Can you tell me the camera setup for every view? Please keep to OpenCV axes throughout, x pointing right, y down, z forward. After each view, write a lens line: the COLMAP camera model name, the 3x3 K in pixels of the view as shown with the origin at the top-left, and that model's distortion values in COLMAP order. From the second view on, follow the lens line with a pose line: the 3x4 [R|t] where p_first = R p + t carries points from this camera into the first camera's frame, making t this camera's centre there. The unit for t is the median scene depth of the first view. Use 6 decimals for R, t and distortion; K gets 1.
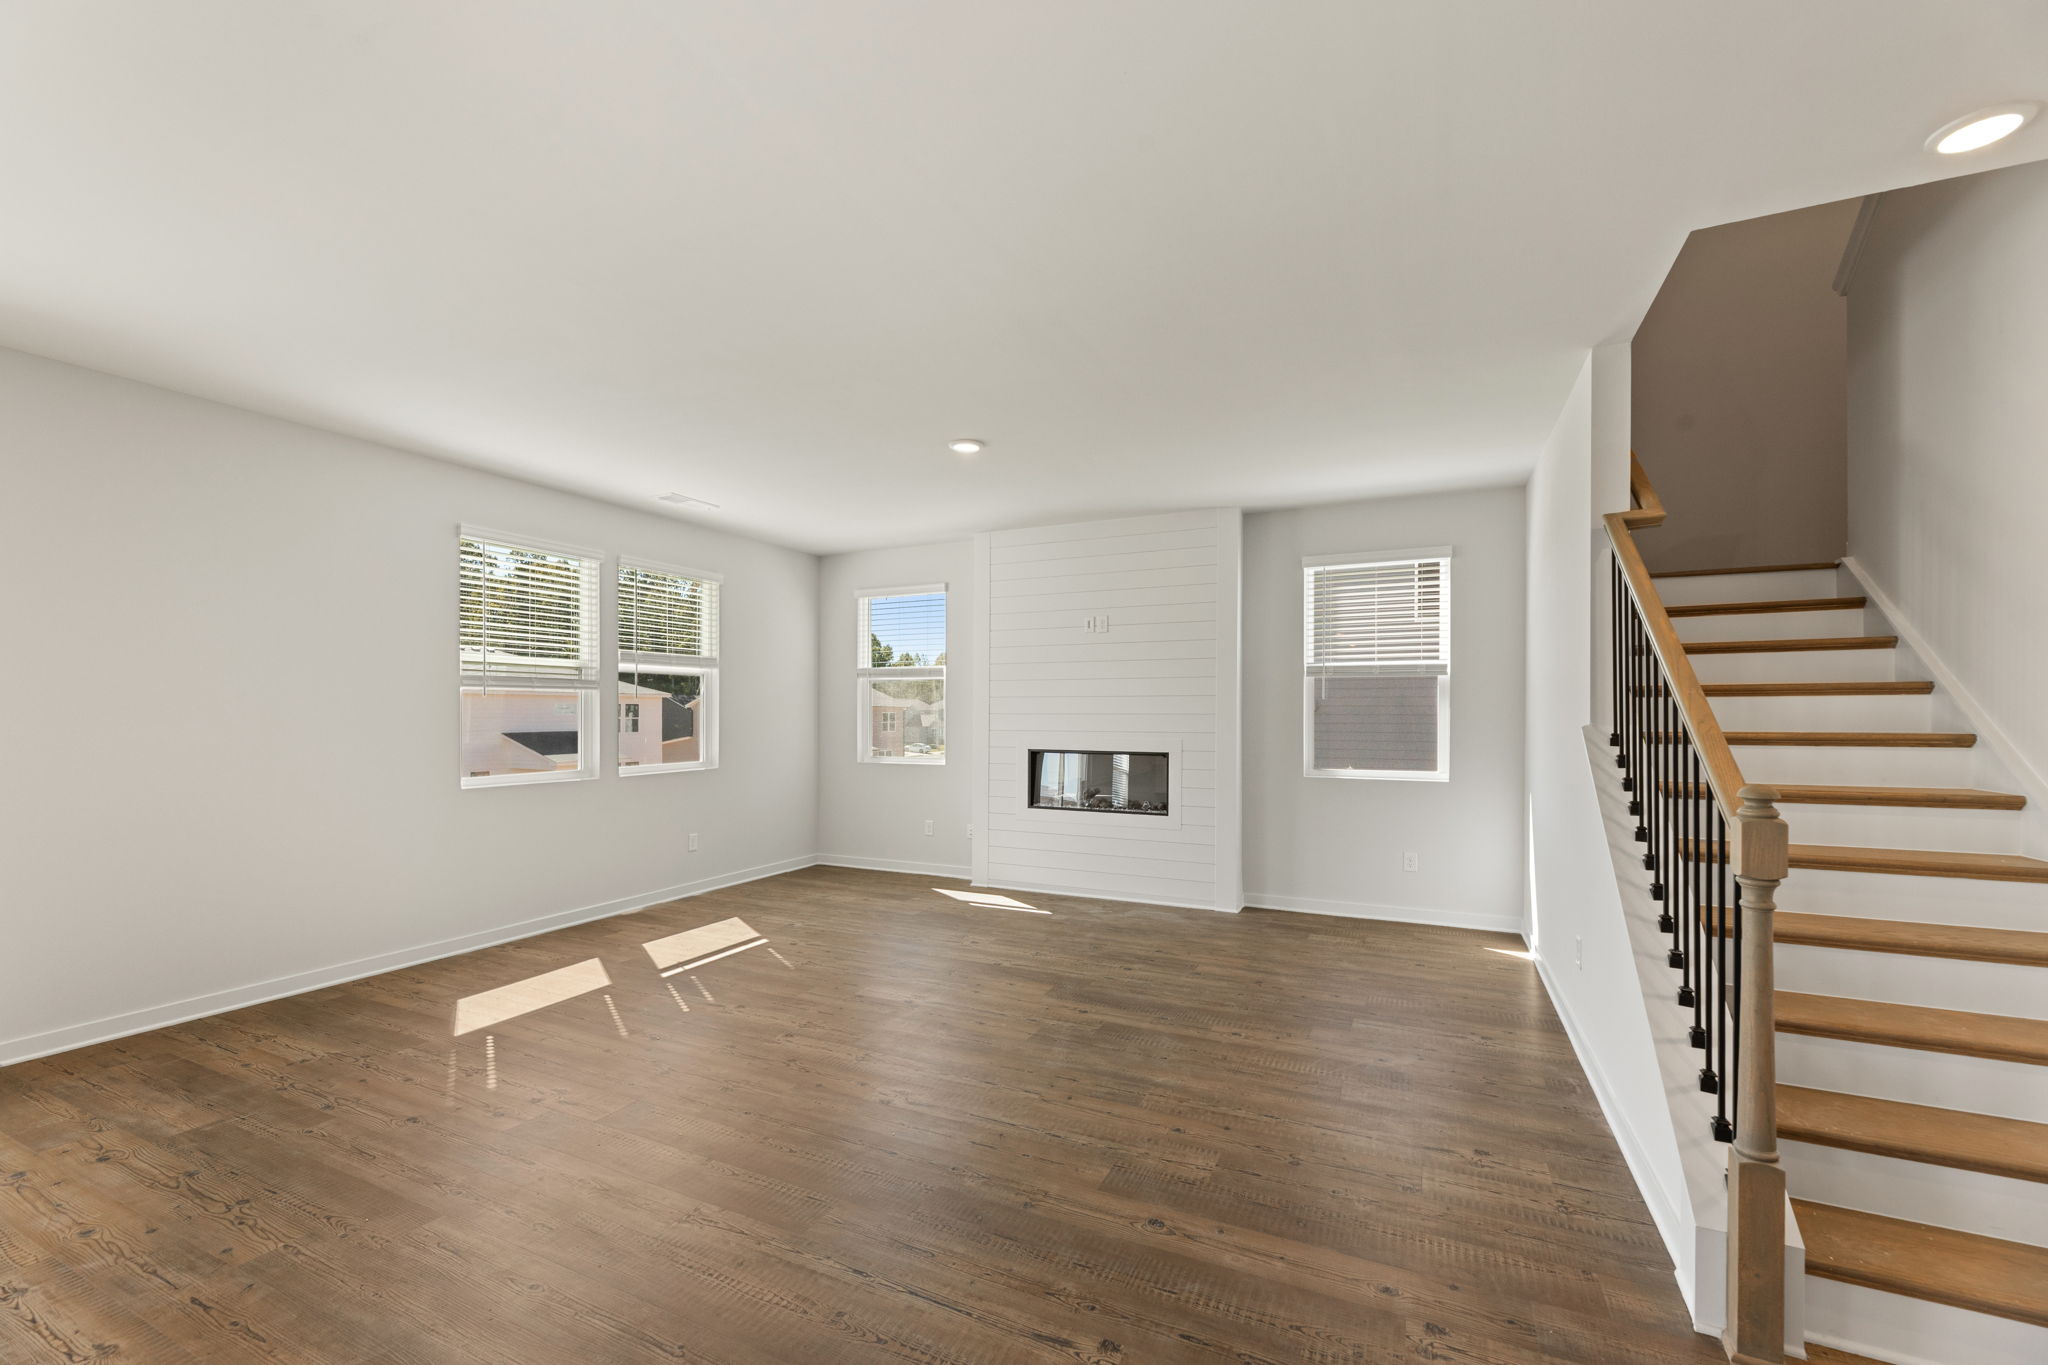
lens RADIAL K [[883.7, 0, 994.0], [0, 883.7, 723.1], [0, 0, 1]] dist [0.000052, -0.000075]
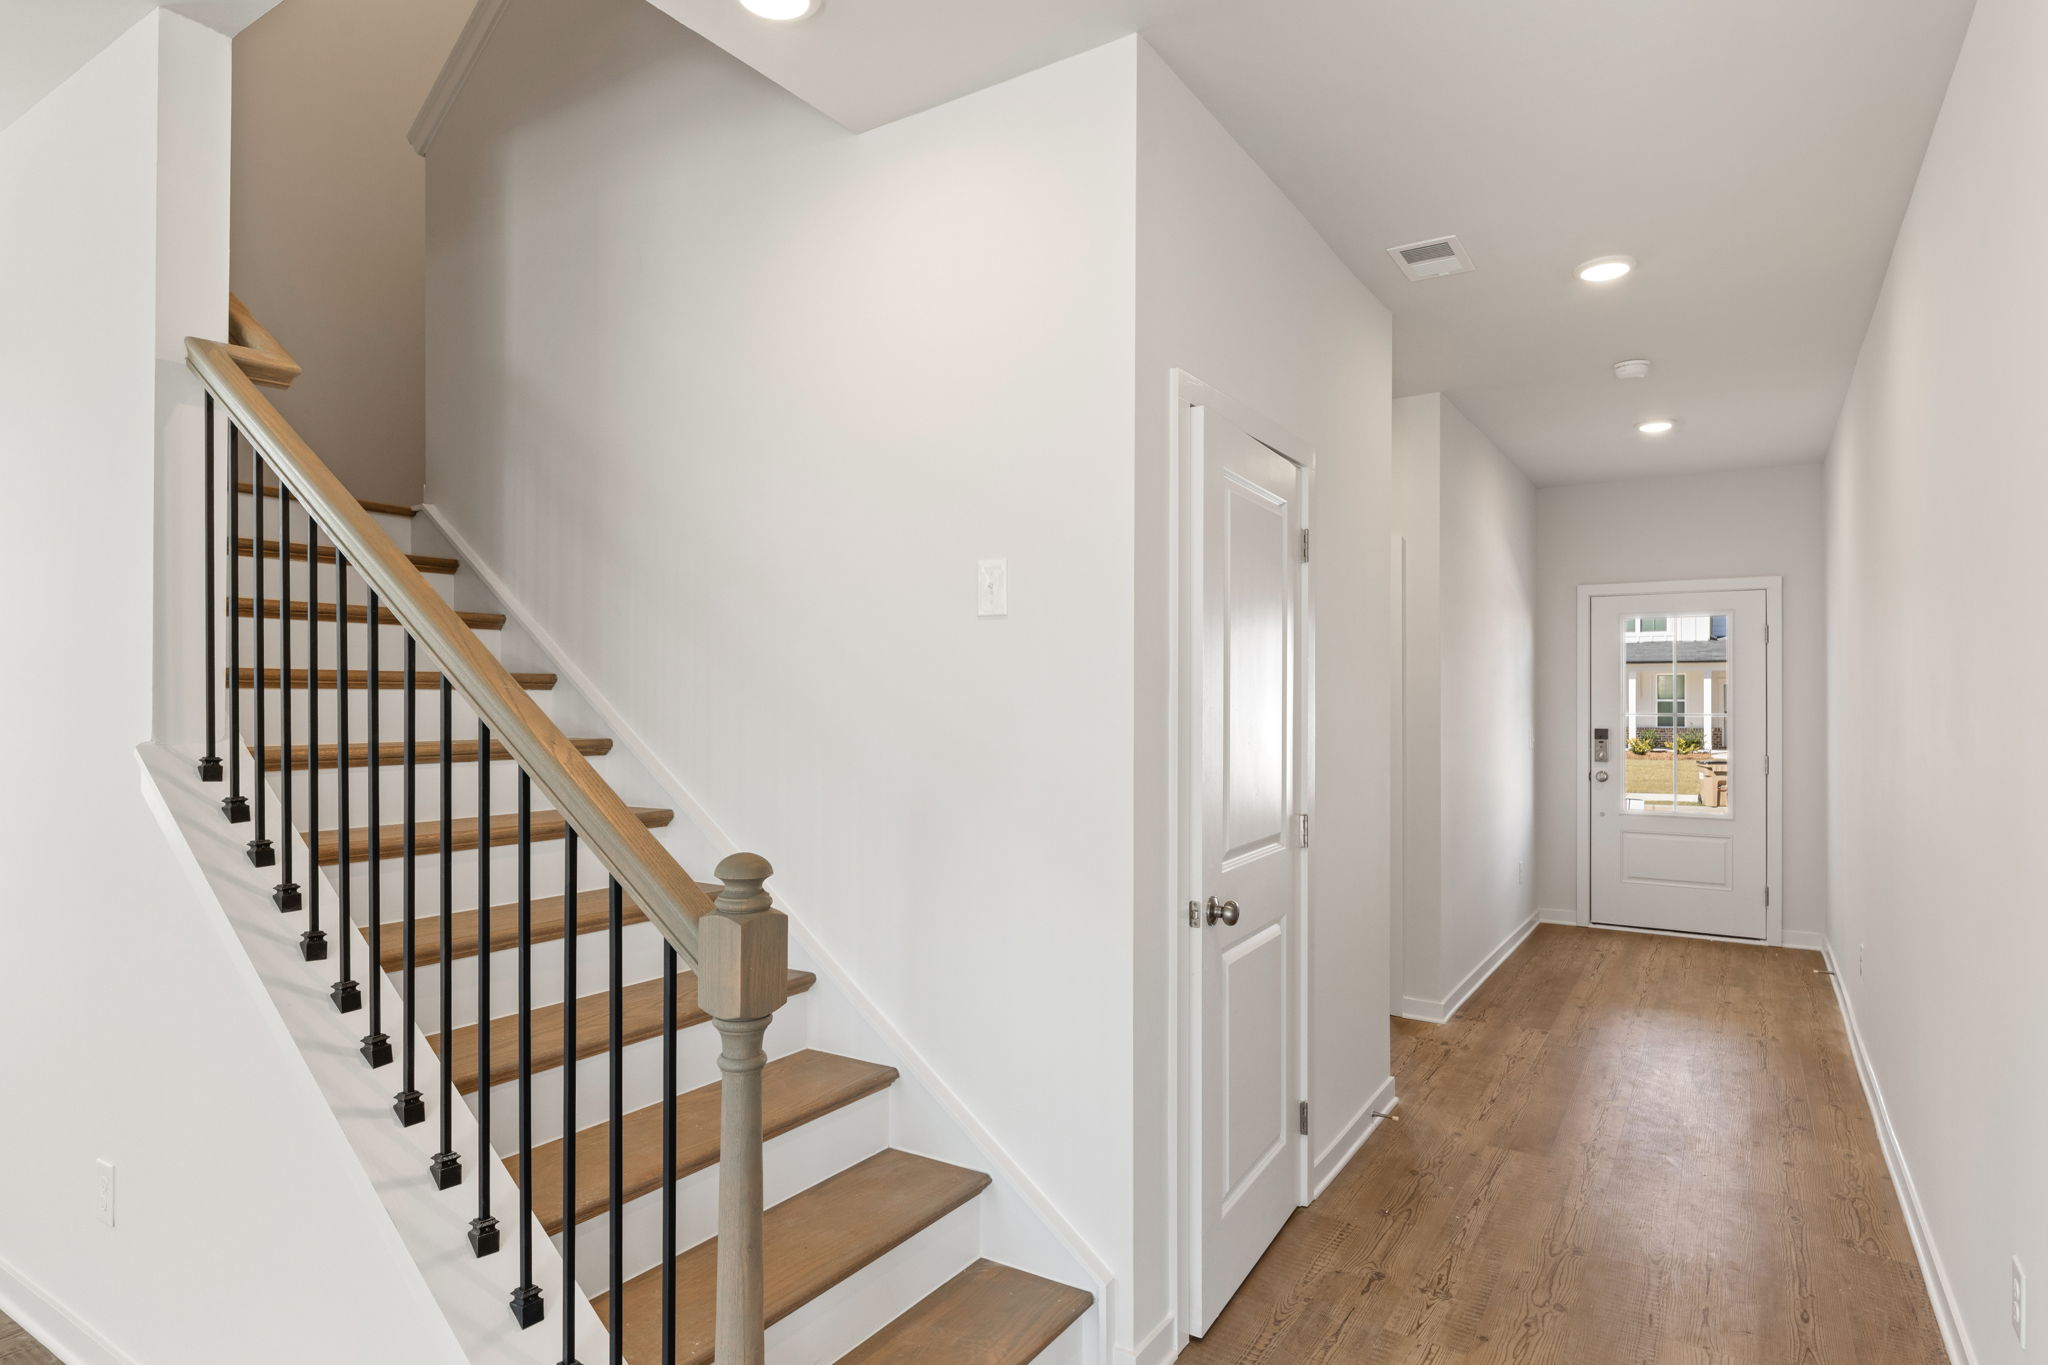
lens RADIAL K [[1096.0, 0, 1029.5], [0, 1096.0, 699.3], [0, 0, 1]] dist [-0.007294, -0.000737]
pose [[0.111125, -0.004282, 0.993797, 0.107015], [0.013063, 0.999911, 0.002847, -0.018822], [-0.993721, 0.012666, 0.111171, 0.440782]]
